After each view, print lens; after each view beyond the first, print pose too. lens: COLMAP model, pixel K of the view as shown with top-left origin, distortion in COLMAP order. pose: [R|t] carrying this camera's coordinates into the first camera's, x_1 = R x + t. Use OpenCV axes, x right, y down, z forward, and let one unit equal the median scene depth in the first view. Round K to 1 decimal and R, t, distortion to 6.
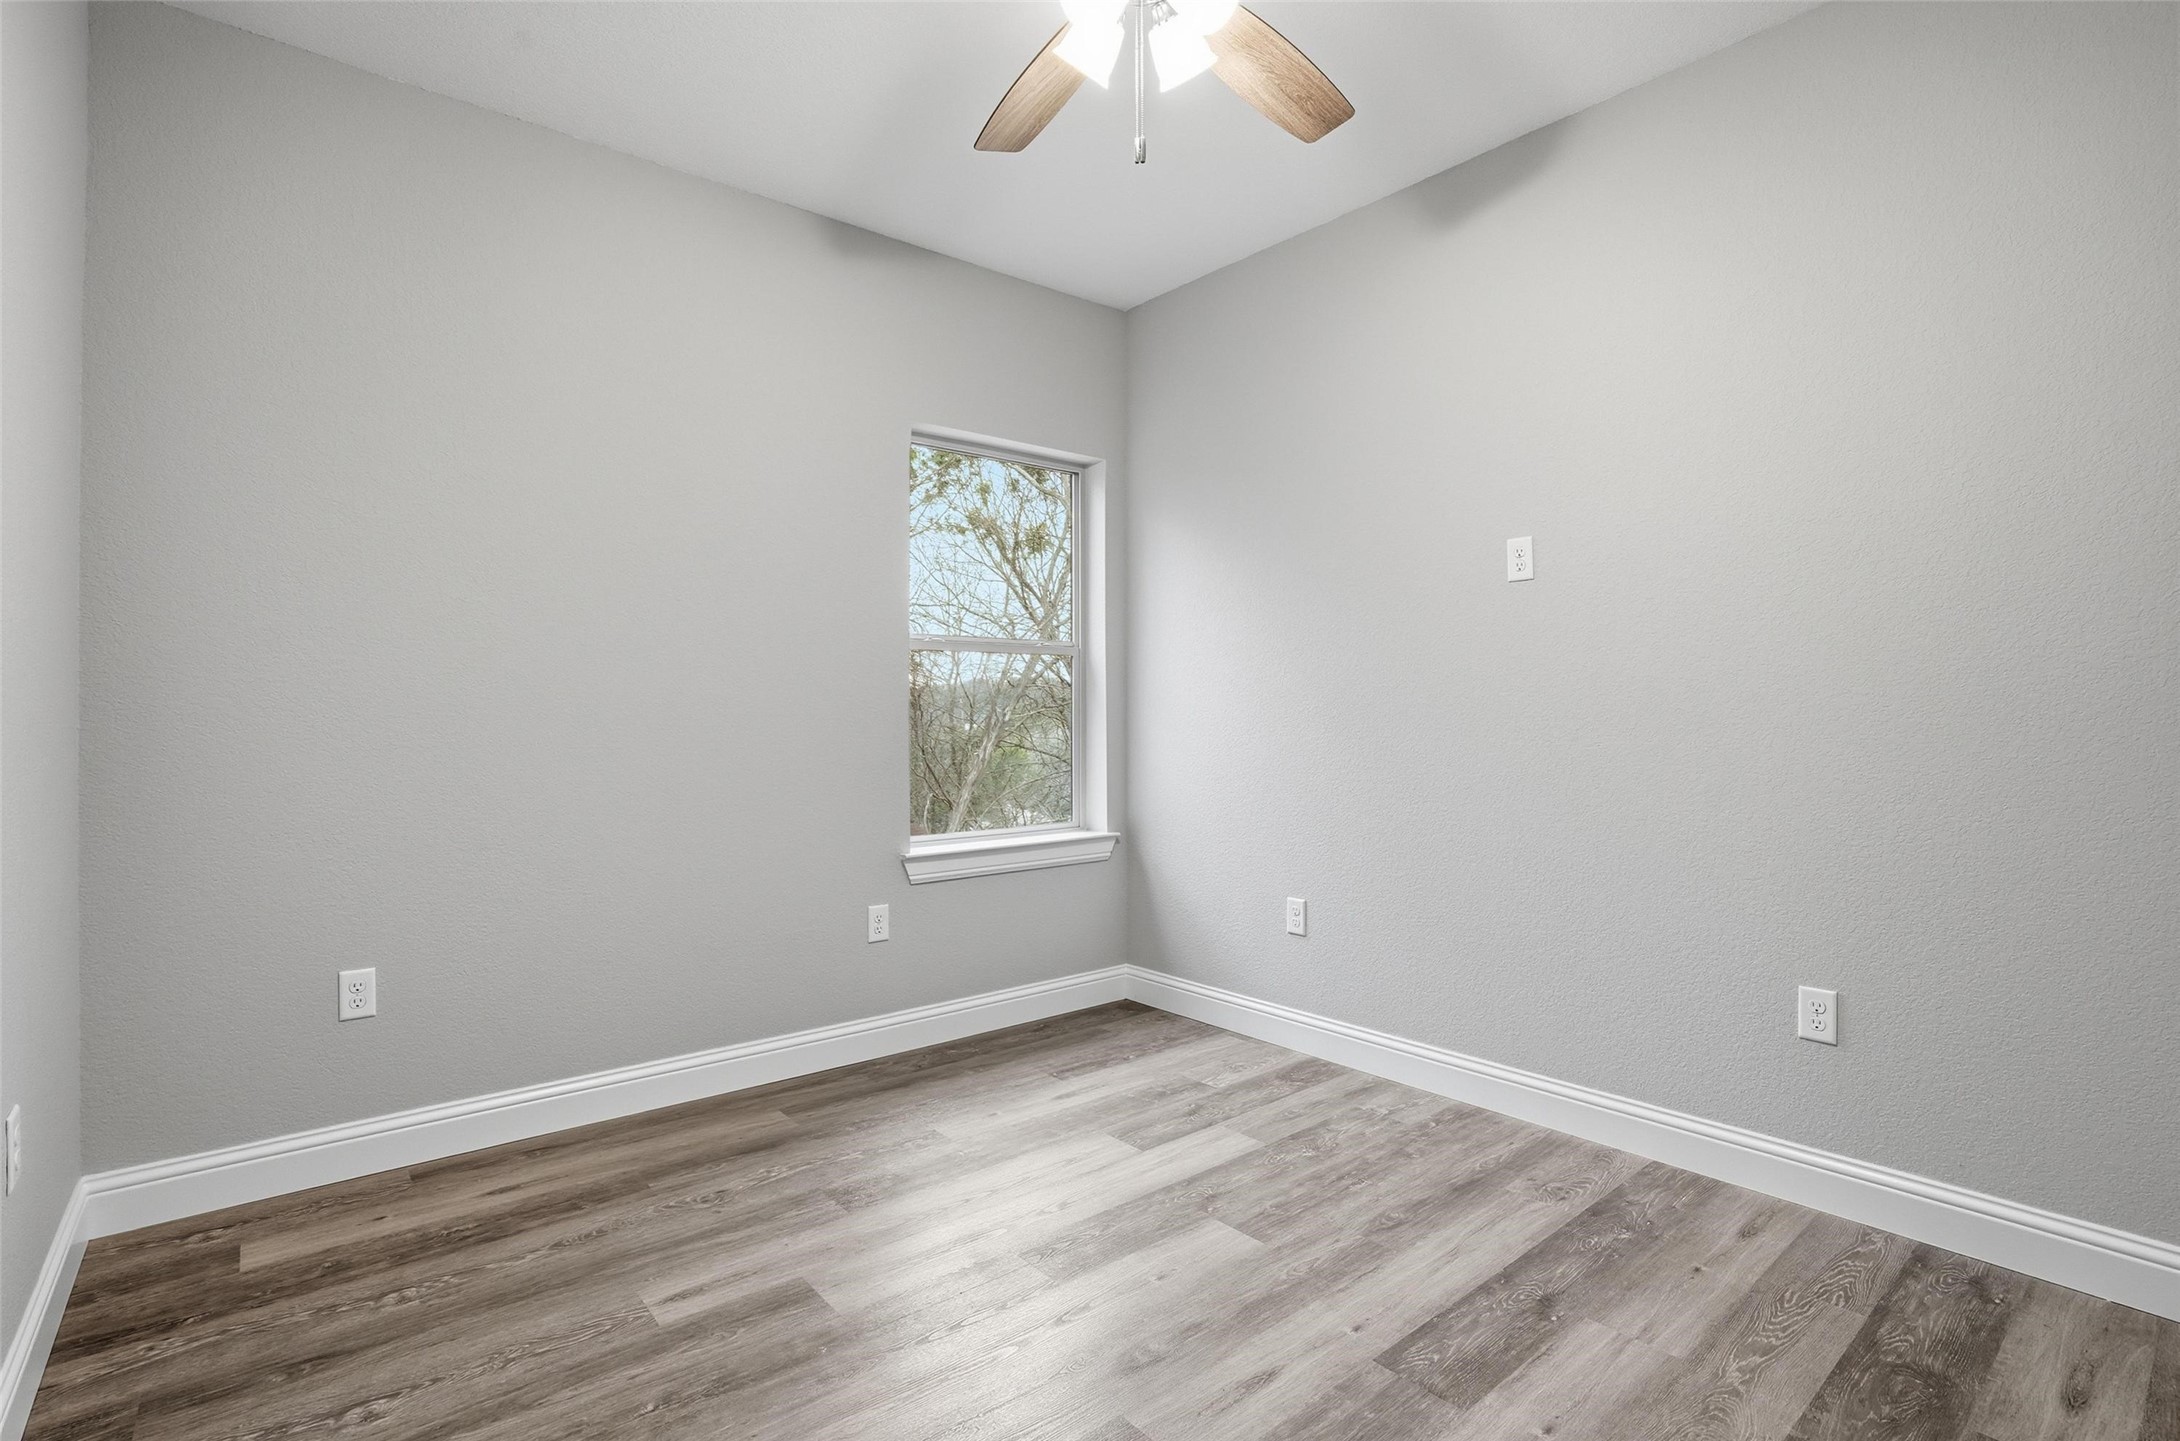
lens RADIAL K [[1020.5, 0, 1090.0], [0, 1020.5, 720.5], [0, 0, 1]] dist [0.001389, 0.000385]
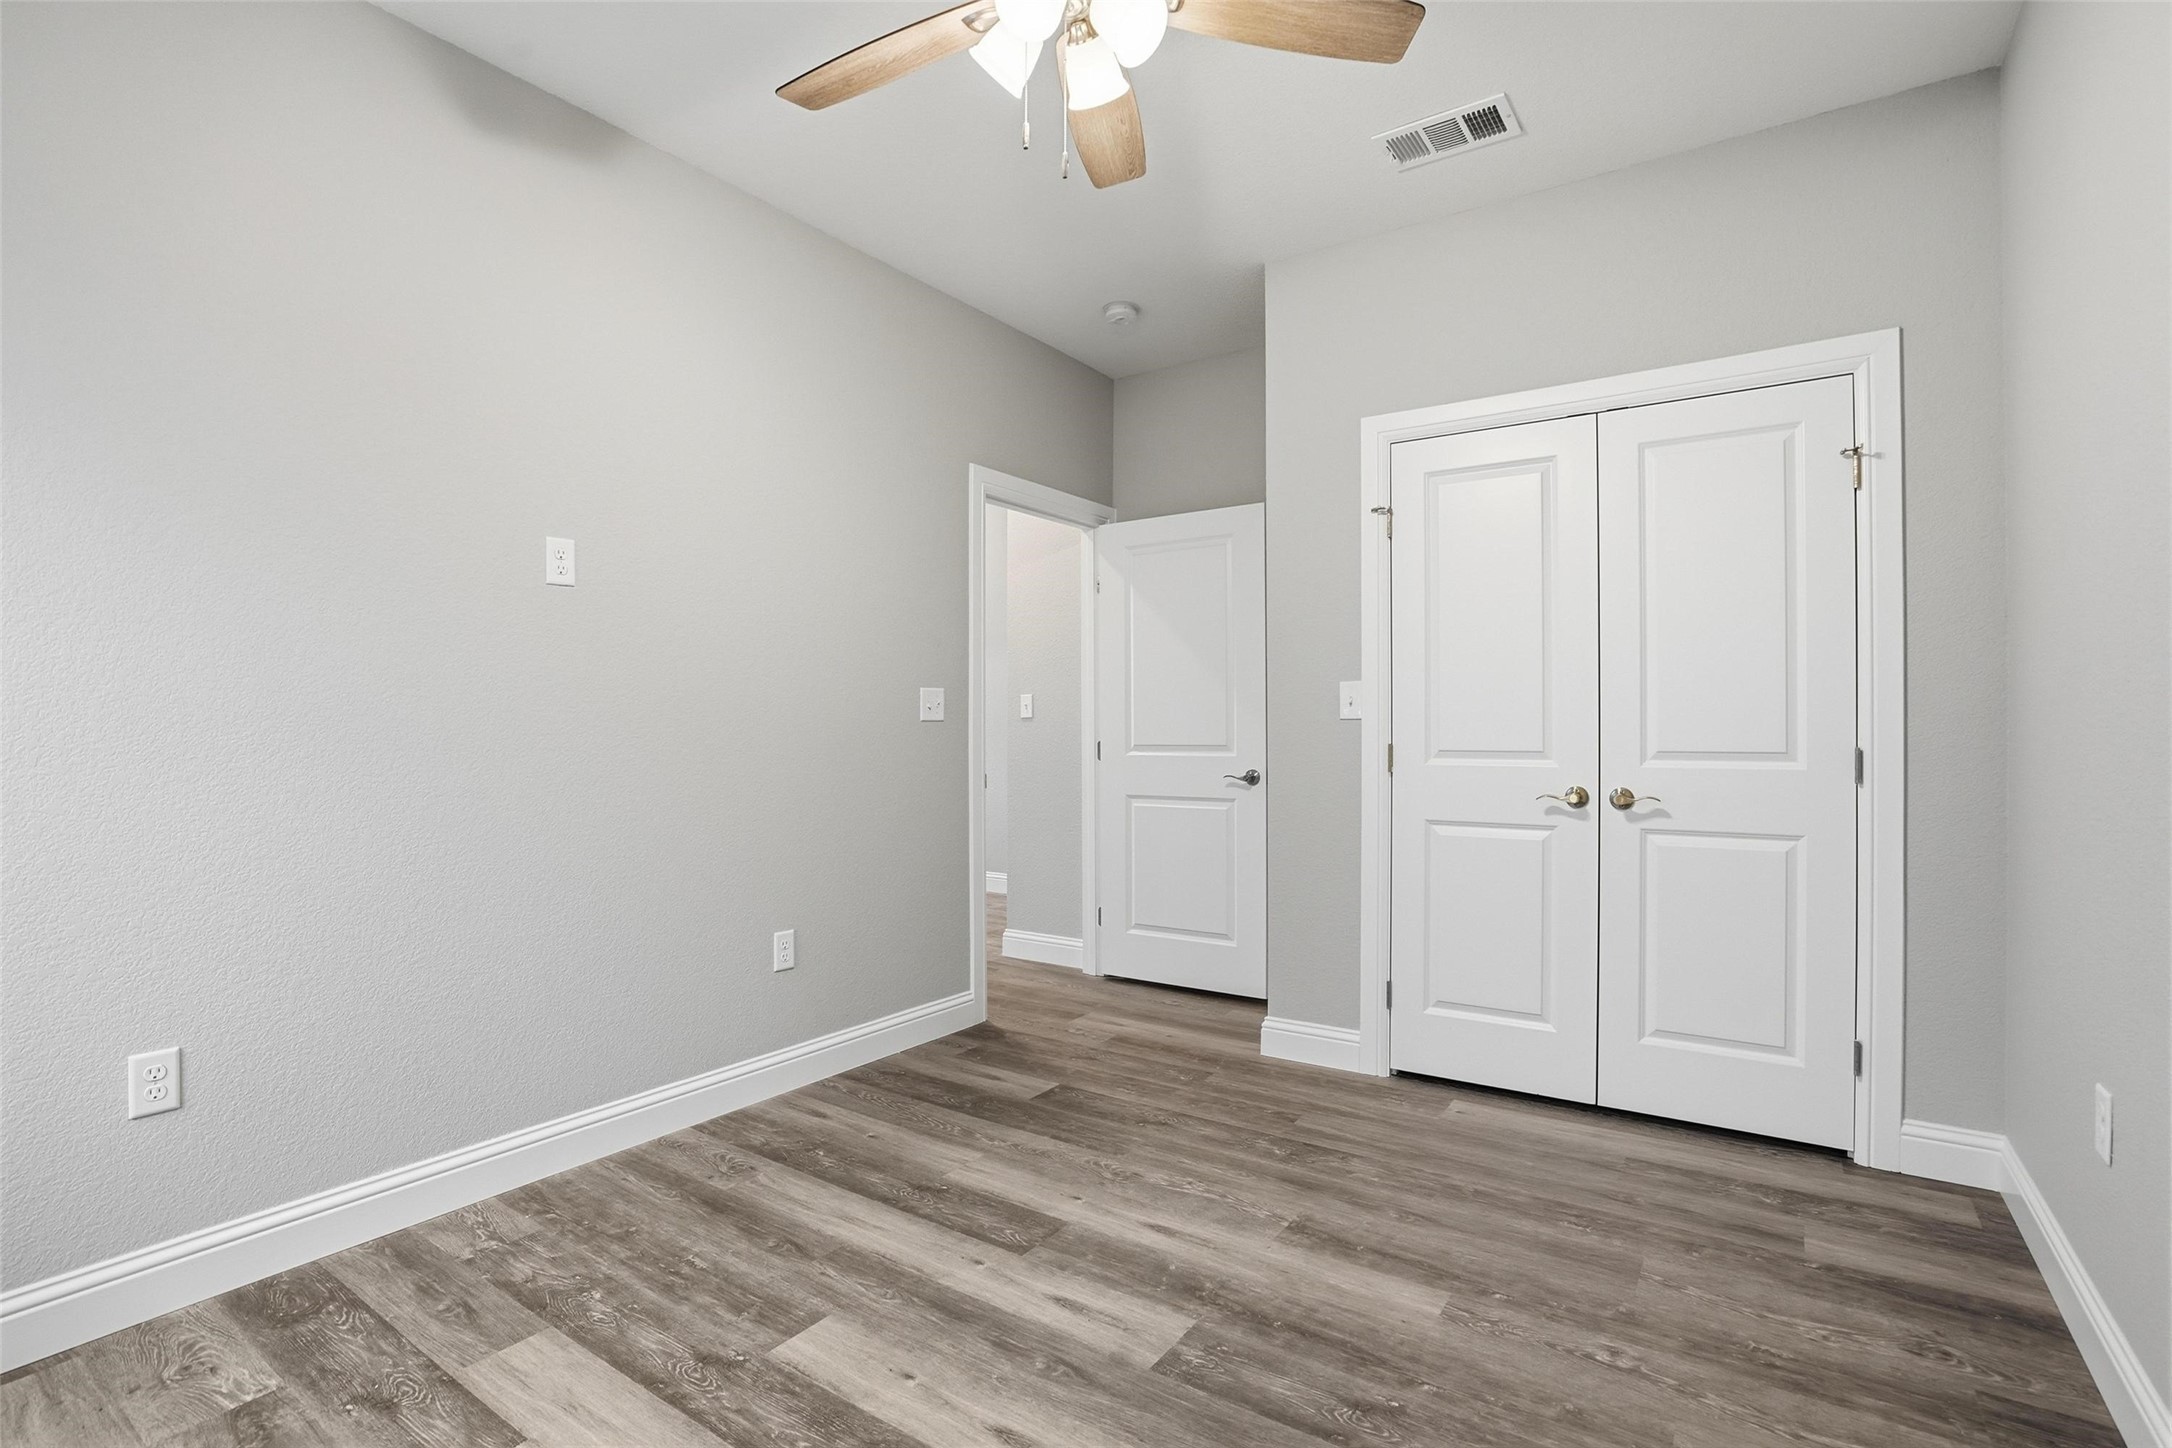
lens RADIAL K [[1008.5, 0, 1080.8], [0, 1008.5, 734.4], [0, 0, 1]] dist [-0.059930, 0.024728]
pose [[-0.246804, 0.011001, 0.969003, -0.668112], [0.020184, 0.999777, -0.006209, 0.015212], [-0.968855, 0.018026, -0.246971, 0.916135]]
